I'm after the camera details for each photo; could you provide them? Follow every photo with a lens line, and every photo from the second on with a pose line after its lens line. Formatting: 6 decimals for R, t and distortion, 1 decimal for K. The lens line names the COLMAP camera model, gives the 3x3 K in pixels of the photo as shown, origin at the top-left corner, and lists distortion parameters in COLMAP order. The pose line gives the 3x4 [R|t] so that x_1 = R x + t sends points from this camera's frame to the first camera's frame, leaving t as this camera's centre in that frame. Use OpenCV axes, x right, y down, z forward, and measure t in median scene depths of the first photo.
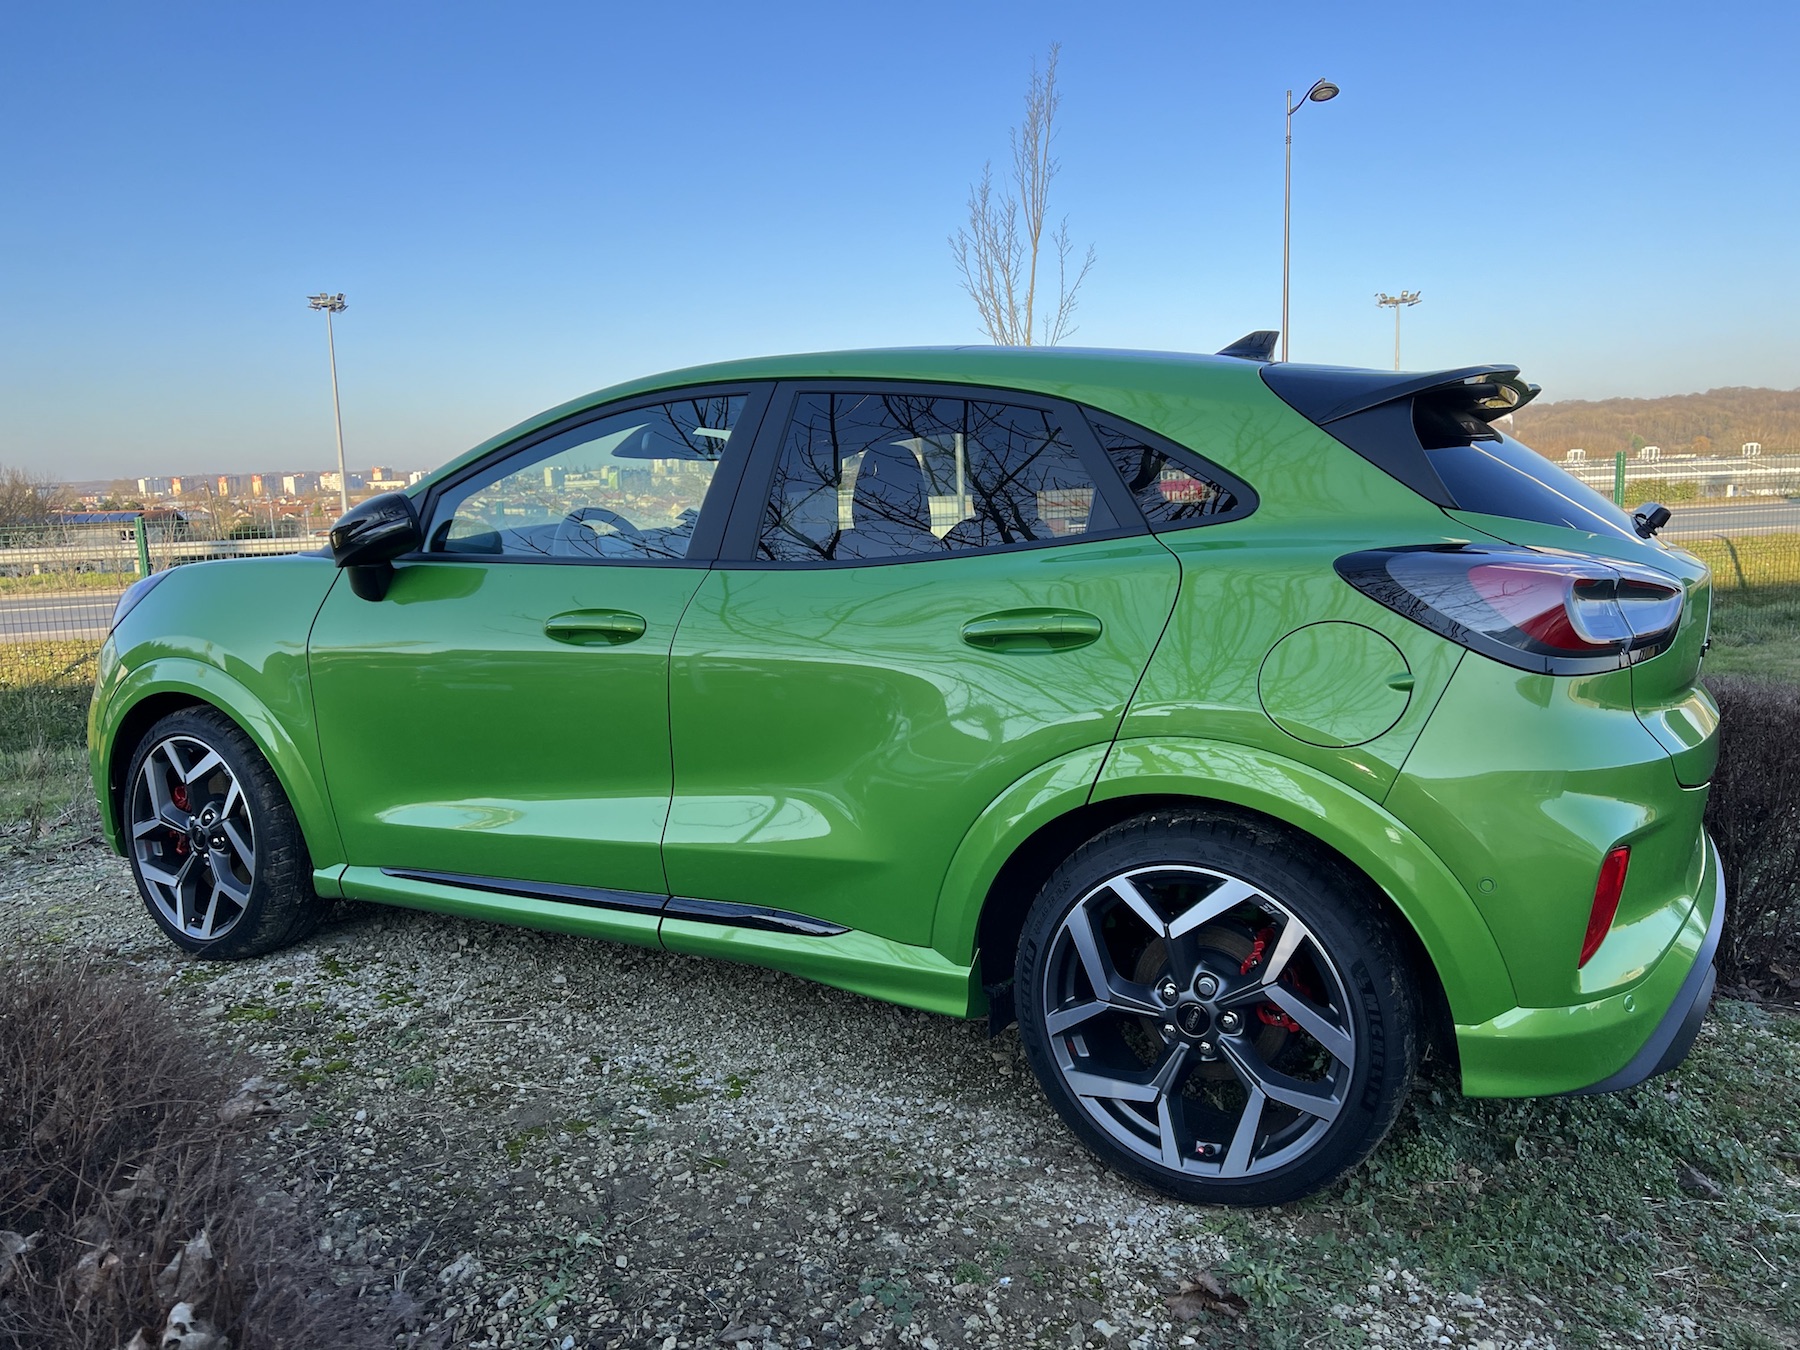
lens RADIAL K [[1357.4, 0, 904.0], [0, 1357.4, 666.5], [0, 0, 1]] dist [0.032960, 0.000743]
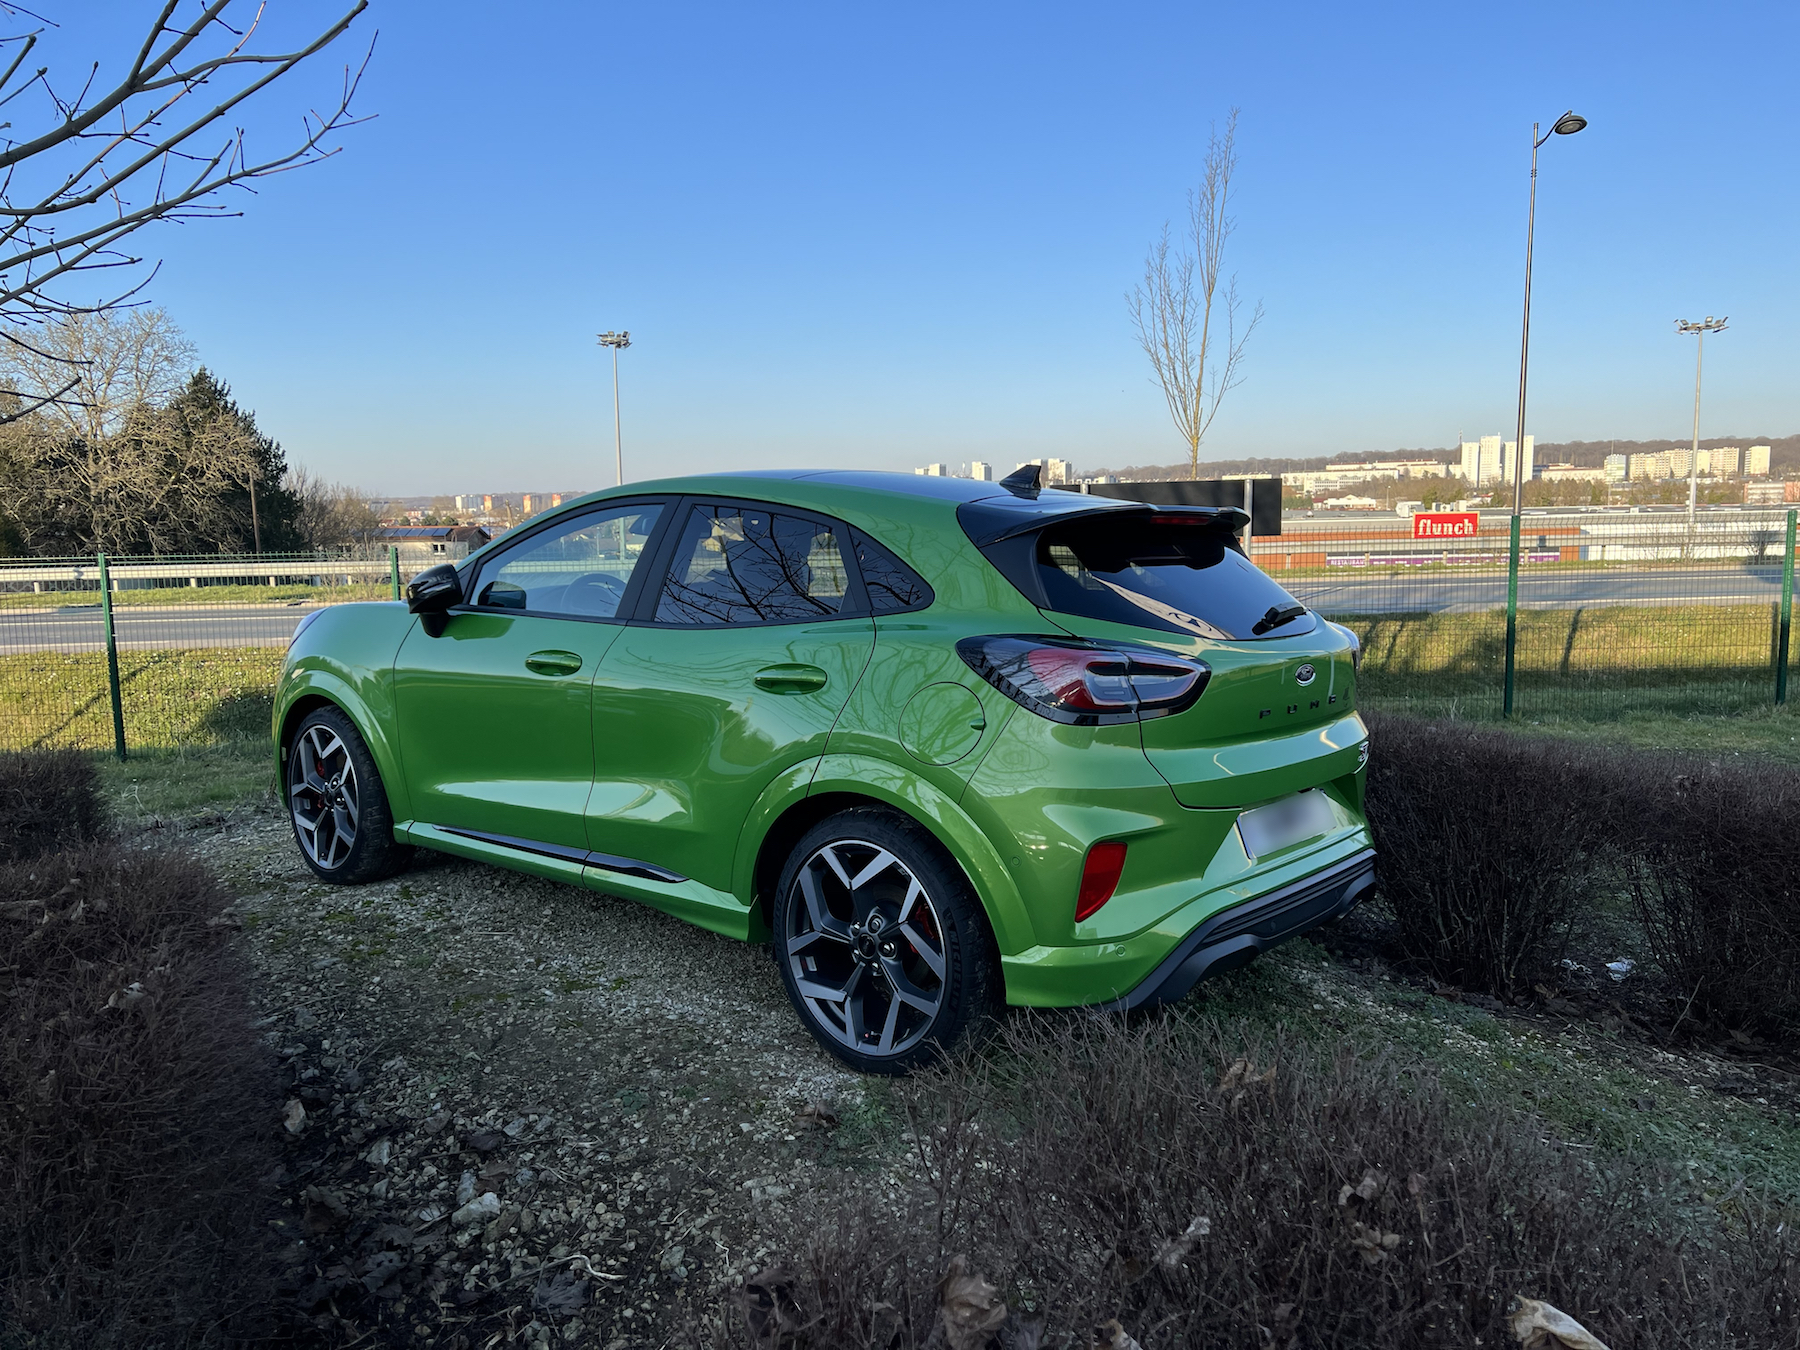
lens RADIAL K [[1354.3, 0, 896.9], [0, 1354.3, 656.5], [0, 0, 1]] dist [0.079566, -0.105190]
pose [[0.980852, 0.038495, -0.190911, 0.493338], [-0.043400, 0.998825, -0.021574, -0.023939], [0.189856, 0.029447, 0.981370, -0.432171]]
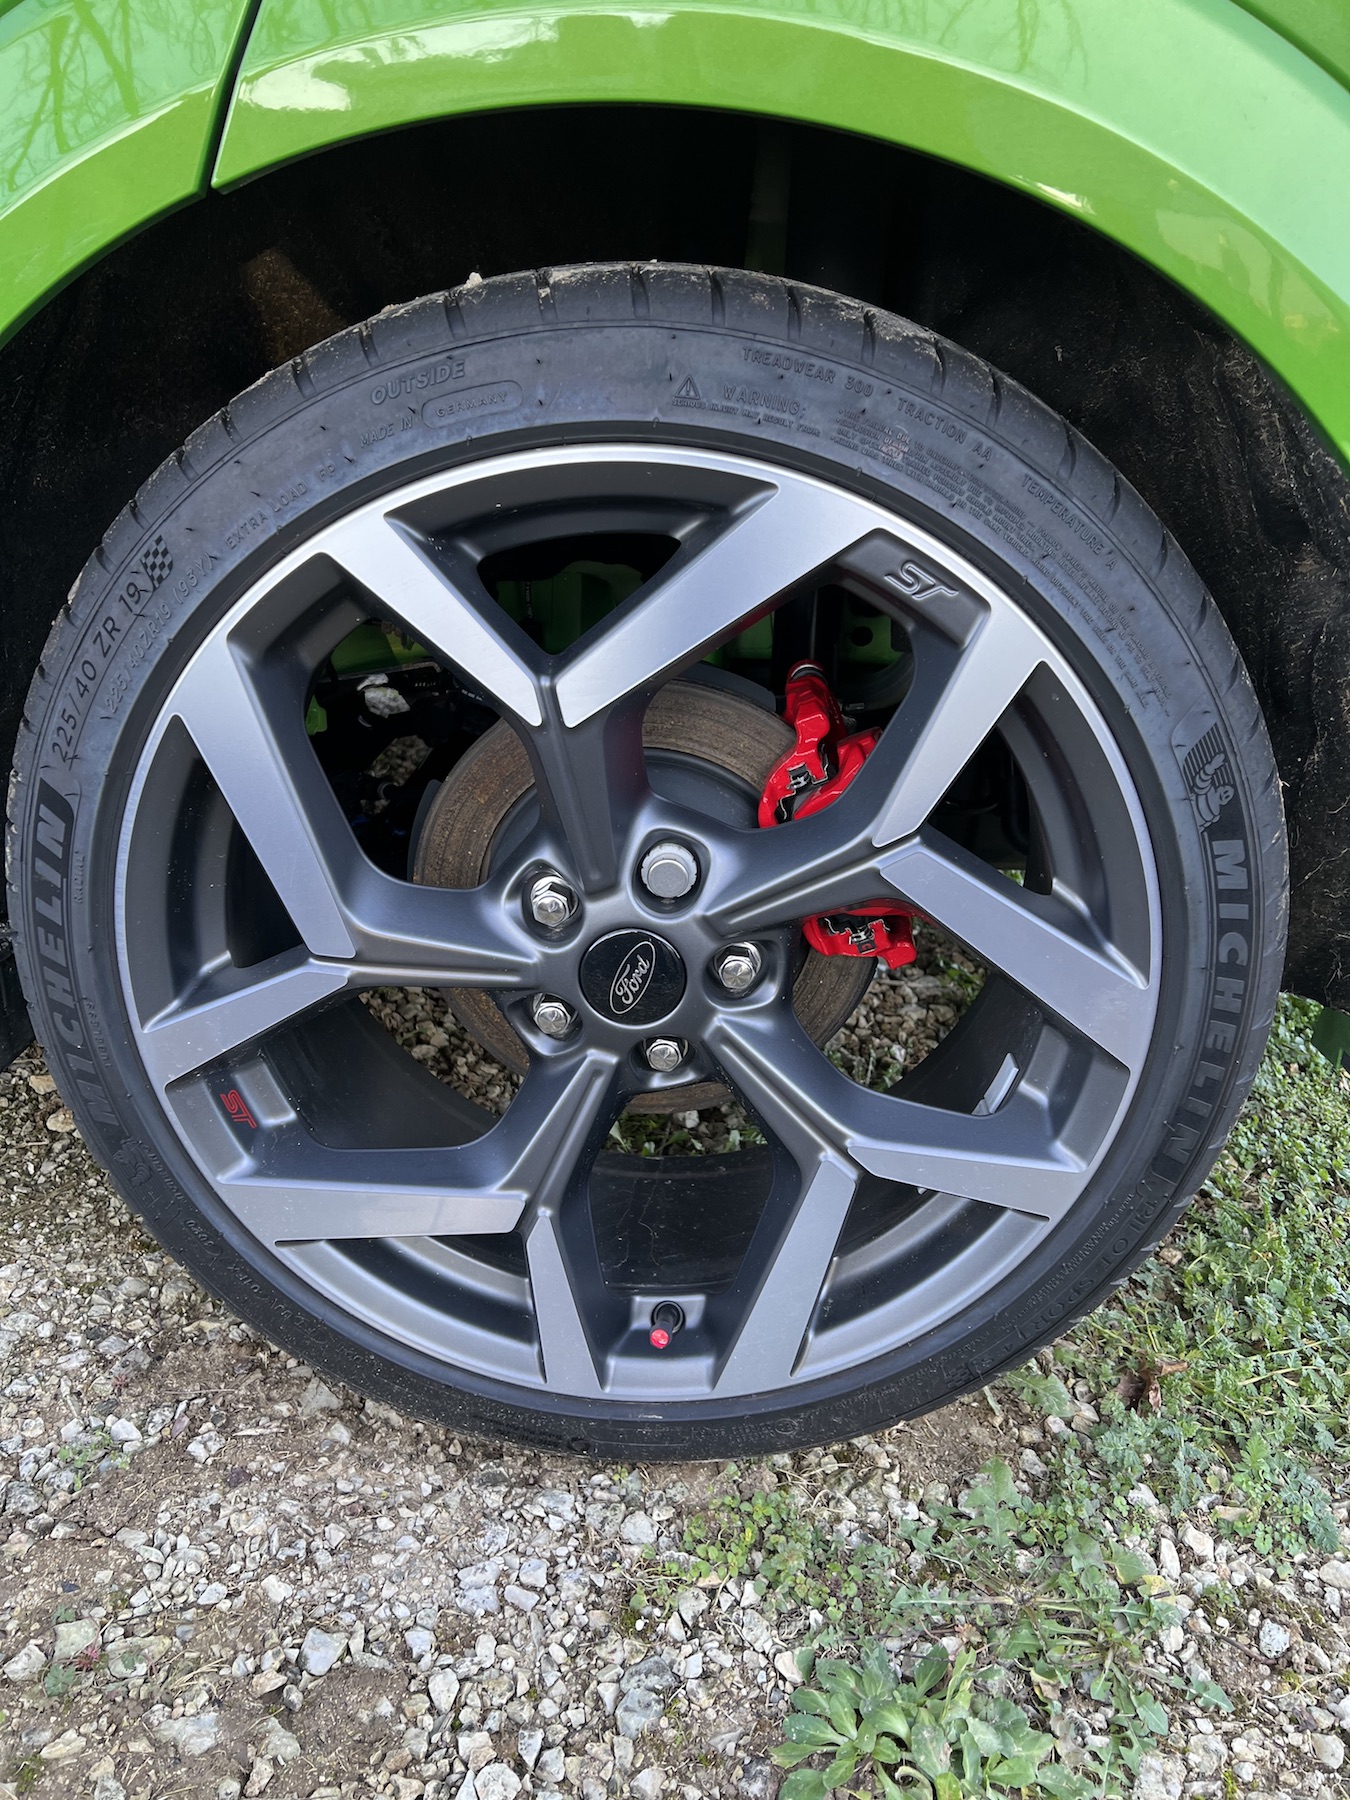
lens RADIAL K [[1354.3, 0, 666.4], [0, 1354.3, 905.7], [0, 0, 1]] dist [0.079566, -0.105190]
pose [[0.900239, -0.133011, 0.414582, 0.088467], [0.010859, 0.958757, 0.284019, 0.147985], [-0.435261, -0.251183, 0.864555, 0.701783]]
